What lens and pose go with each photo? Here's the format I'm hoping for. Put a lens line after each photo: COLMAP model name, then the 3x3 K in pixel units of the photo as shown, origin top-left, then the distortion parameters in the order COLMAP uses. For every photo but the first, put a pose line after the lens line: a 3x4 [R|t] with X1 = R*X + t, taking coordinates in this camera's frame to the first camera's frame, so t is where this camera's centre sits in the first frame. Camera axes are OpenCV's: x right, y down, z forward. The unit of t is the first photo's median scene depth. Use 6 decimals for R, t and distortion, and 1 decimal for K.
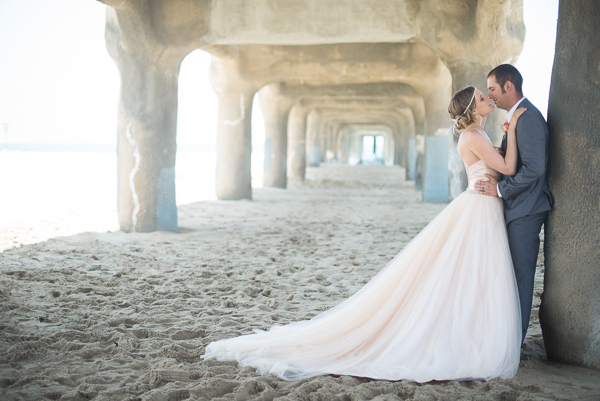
lens RADIAL K [[869.6, 0, 300.0], [0, 869.6, 200.5], [0, 0, 1]] dist [-0.133001, -0.028811]
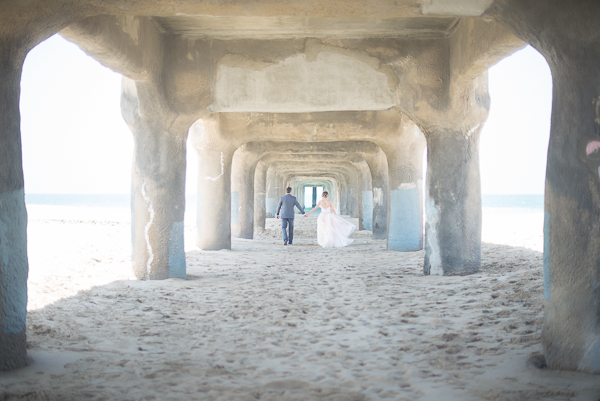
lens RADIAL K [[856.2, 0, 300.0], [0, 856.2, 200.5], [0, 0, 1]] dist [-0.131696, 0.021916]
pose [[0.997413, -0.006226, 0.071607, -0.073988], [0.010284, 0.998353, -0.056439, -0.001198], [-0.071138, 0.057029, 0.995835, -0.112779]]
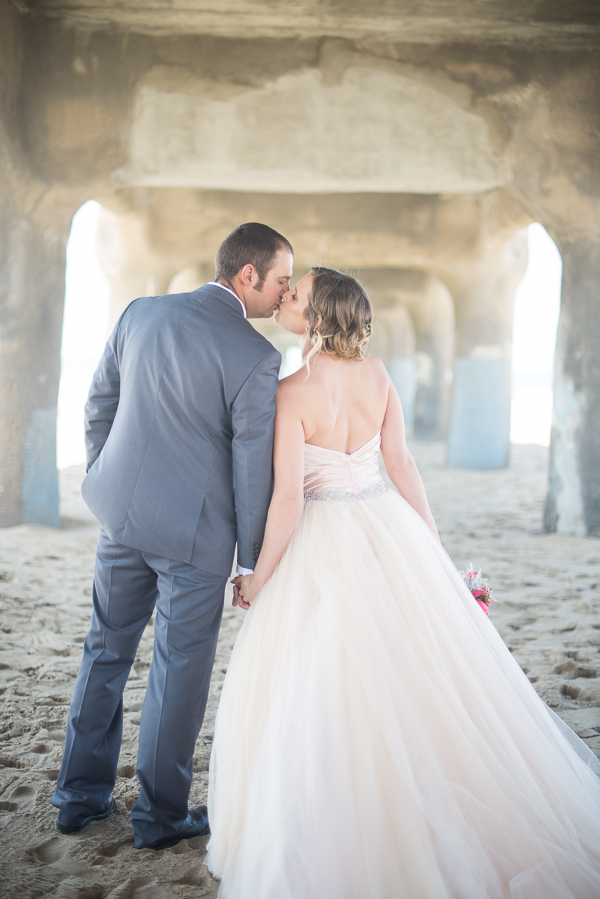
lens RADIAL K [[1291.5, 0, 300.0], [0, 1291.5, 449.5], [0, 0, 1]] dist [-0.138487, 0.036719]
pose [[0.995966, 0.021860, 0.087025, -0.063137], [-0.022274, 0.999745, 0.003784, -0.019103], [-0.086920, -0.005707, 0.996199, 0.184009]]
